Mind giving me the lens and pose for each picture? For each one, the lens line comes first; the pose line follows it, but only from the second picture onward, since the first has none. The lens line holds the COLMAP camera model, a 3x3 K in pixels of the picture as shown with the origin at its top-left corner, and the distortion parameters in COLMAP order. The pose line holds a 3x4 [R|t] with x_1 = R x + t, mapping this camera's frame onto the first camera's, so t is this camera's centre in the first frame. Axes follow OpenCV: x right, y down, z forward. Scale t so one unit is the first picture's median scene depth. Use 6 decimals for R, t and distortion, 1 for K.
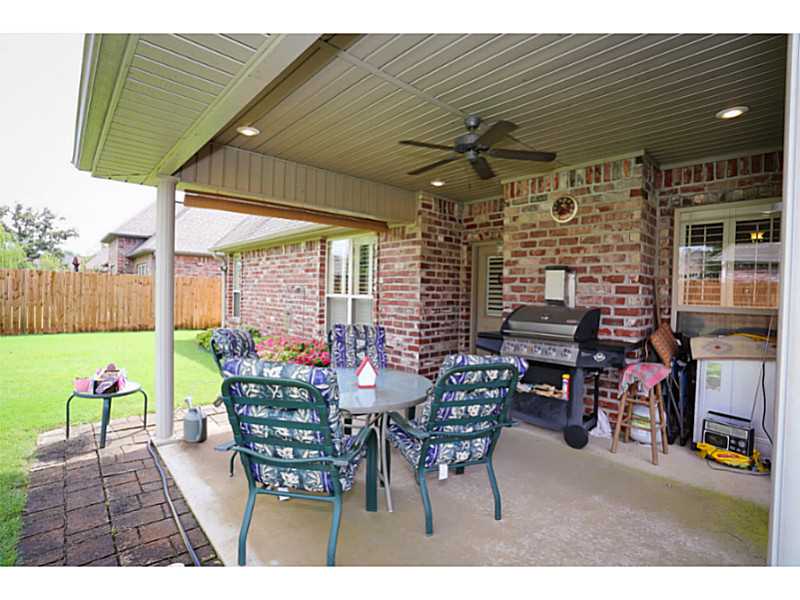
lens RADIAL K [[388.0, 0, 397.7], [0, 388.0, 299.6], [0, 0, 1]] dist [-0.077854, 0.036923]
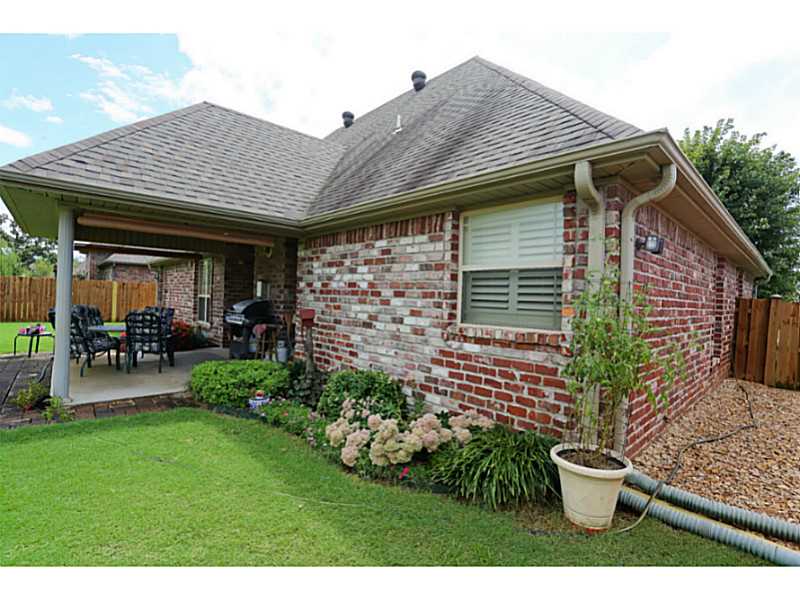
lens RADIAL K [[388.0, 0, 397.7], [0, 388.0, 299.6], [0, 0, 1]] dist [-0.077854, 0.036923]
pose [[0.999928, 0.011754, 0.002528, 0.794400], [-0.011701, 0.999730, -0.020055, 0.034375], [-0.002763, 0.020024, 0.999796, -0.704465]]
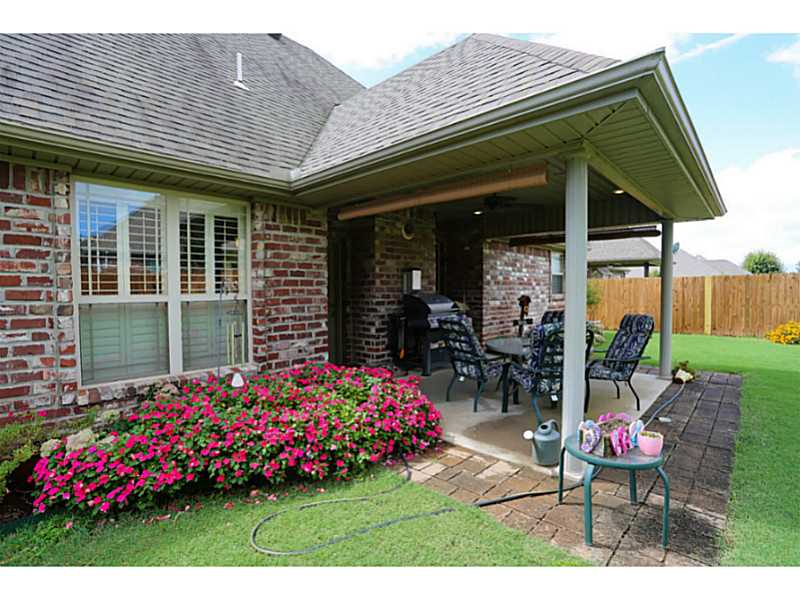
lens RADIAL K [[388.0, 0, 397.7], [0, 388.0, 299.6], [0, 0, 1]] dist [-0.077854, 0.036923]
pose [[-0.072868, -0.060375, 0.995513, -0.827617], [0.018506, 0.997912, 0.061875, -0.041303], [-0.997170, 0.022931, -0.071598, 0.847664]]
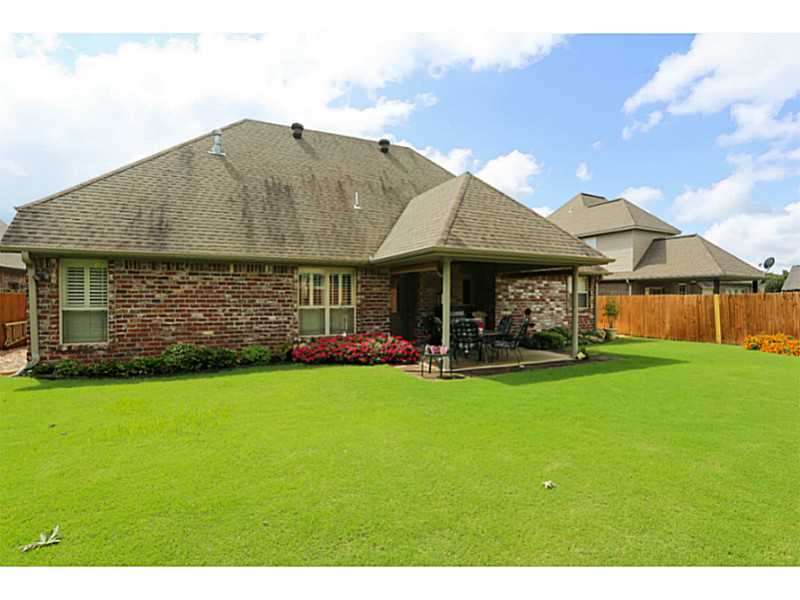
lens RADIAL K [[388.0, 0, 397.7], [0, 388.0, 299.6], [0, 0, 1]] dist [-0.077854, 0.036923]
pose [[0.289827, -0.035548, 0.956419, -1.777253], [0.021423, 0.999301, 0.030649, -0.092456], [-0.956839, 0.011607, 0.290386, 0.346642]]
